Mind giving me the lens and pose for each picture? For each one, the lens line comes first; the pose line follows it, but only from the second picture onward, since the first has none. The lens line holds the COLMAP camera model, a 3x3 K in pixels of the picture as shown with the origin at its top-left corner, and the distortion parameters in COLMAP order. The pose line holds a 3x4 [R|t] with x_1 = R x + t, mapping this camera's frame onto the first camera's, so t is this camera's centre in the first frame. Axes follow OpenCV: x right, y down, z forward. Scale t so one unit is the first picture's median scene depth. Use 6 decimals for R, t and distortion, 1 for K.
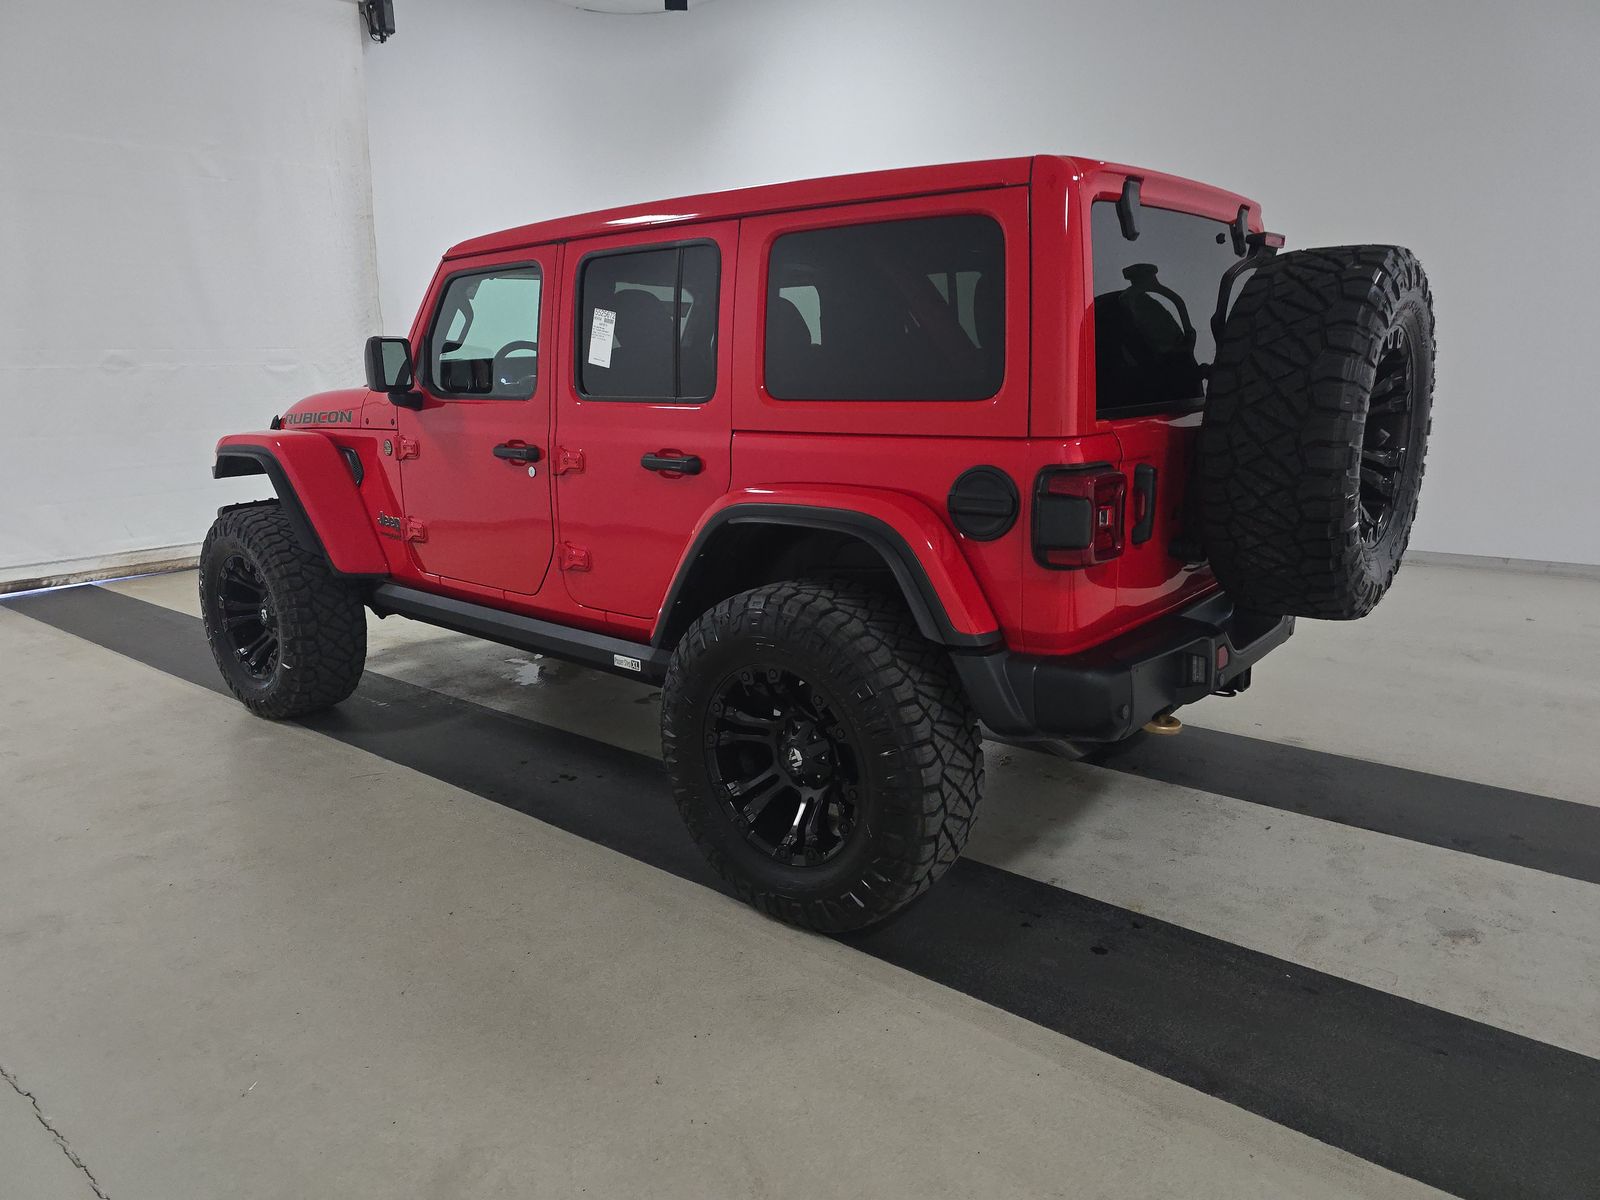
lens RADIAL K [[1073.0, 0, 800.0], [0, 1073.0, 600.0], [0, 0, 1]] dist [0.019187, -0.000131]
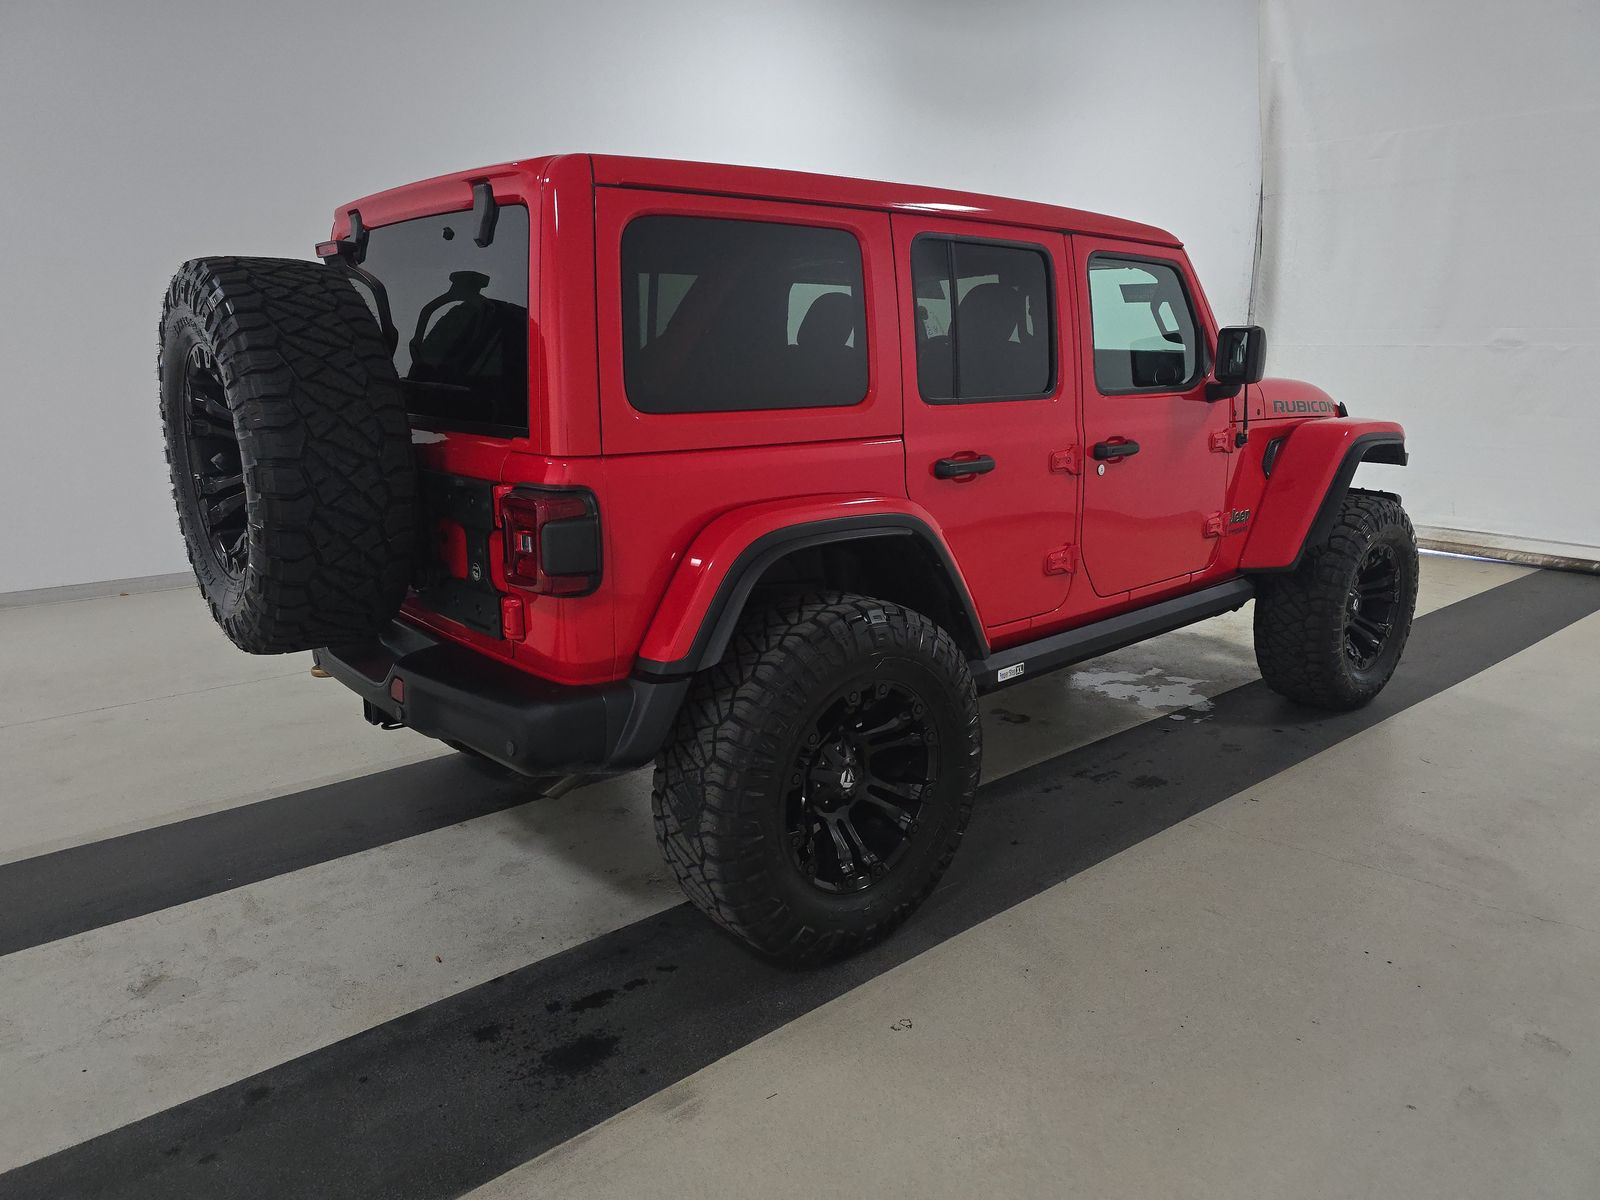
lens RADIAL K [[1073.0, 0, 800.0], [0, 1073.0, 600.0], [0, 0, 1]] dist [0.019187, -0.000131]
pose [[-0.167231, 0.253519, -0.952765, 1.207298], [-0.218069, 0.932928, 0.286516, -0.368449], [0.961499, 0.255684, -0.100730, 1.407969]]
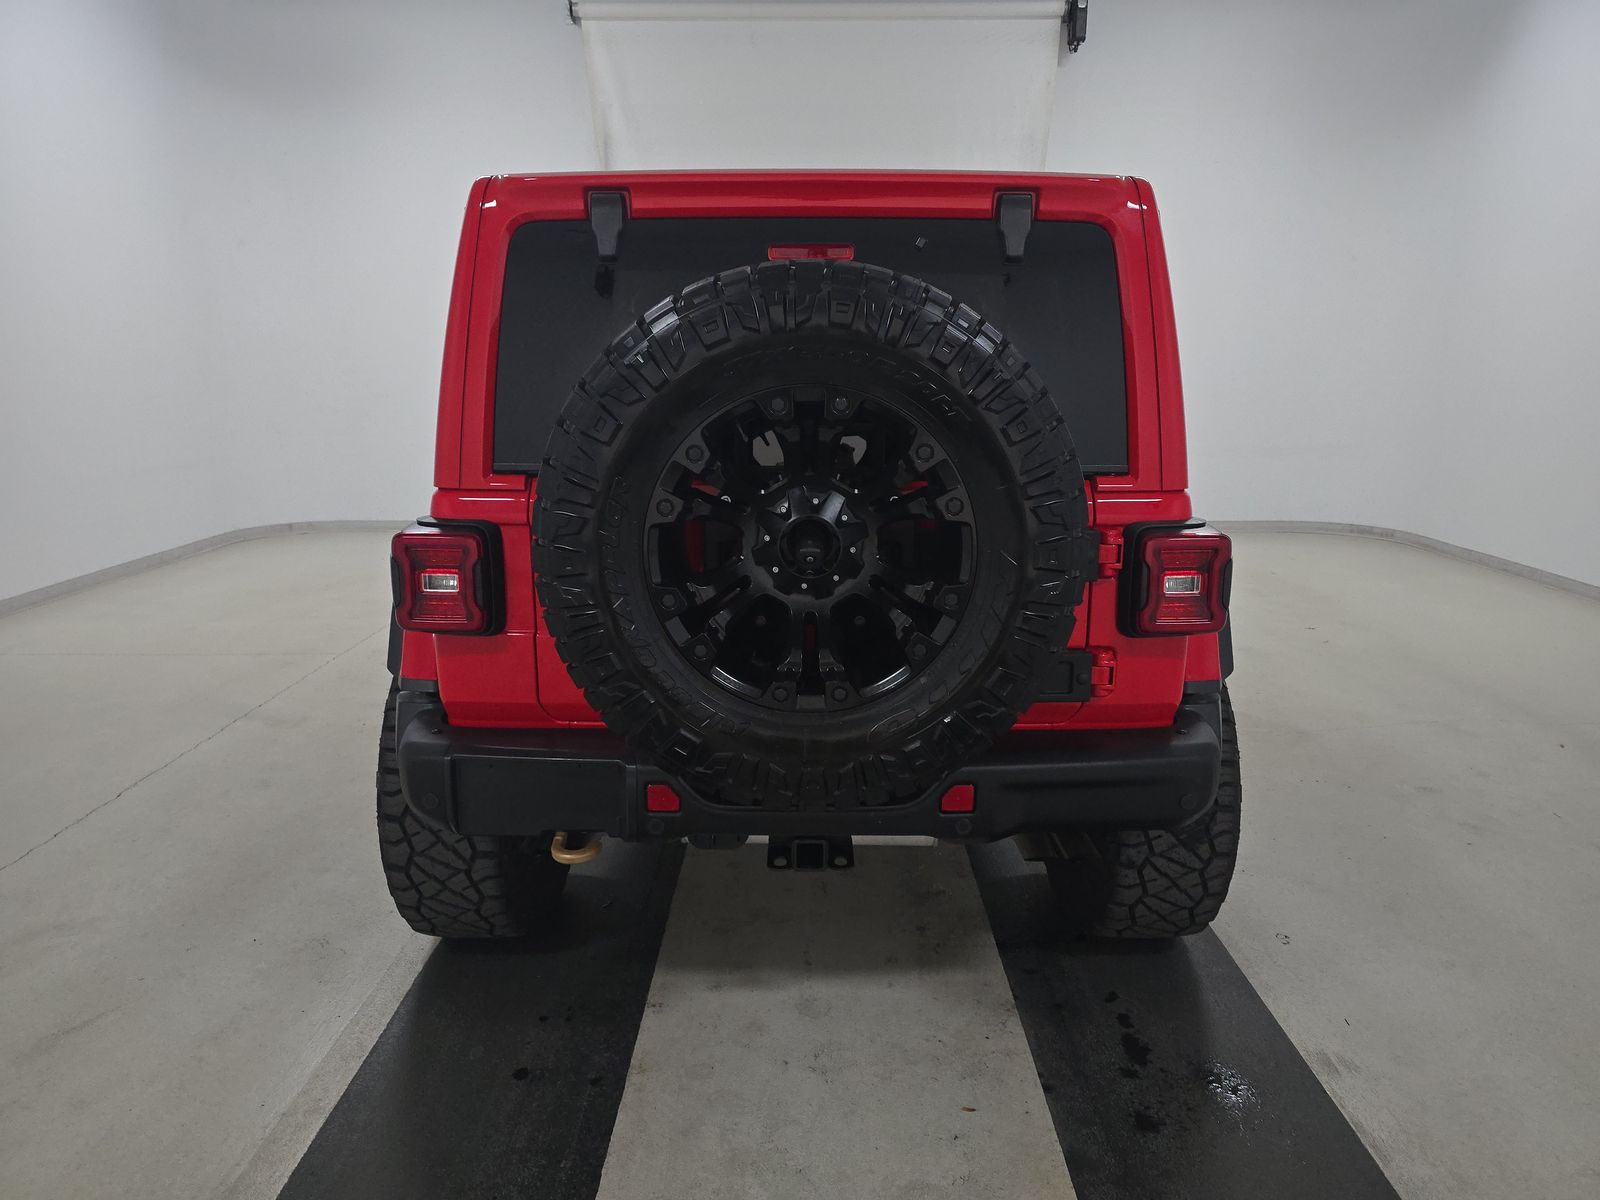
lens RADIAL K [[1091.0, 0, 800.0], [0, 1091.0, 600.0], [0, 0, 1]] dist [-0.000236, -0.002253]
pose [[0.633017, 0.192910, -0.749716, 0.896603], [-0.191233, 0.977407, 0.090031, -0.151378], [0.750146, 0.086379, 0.655606, 0.497734]]
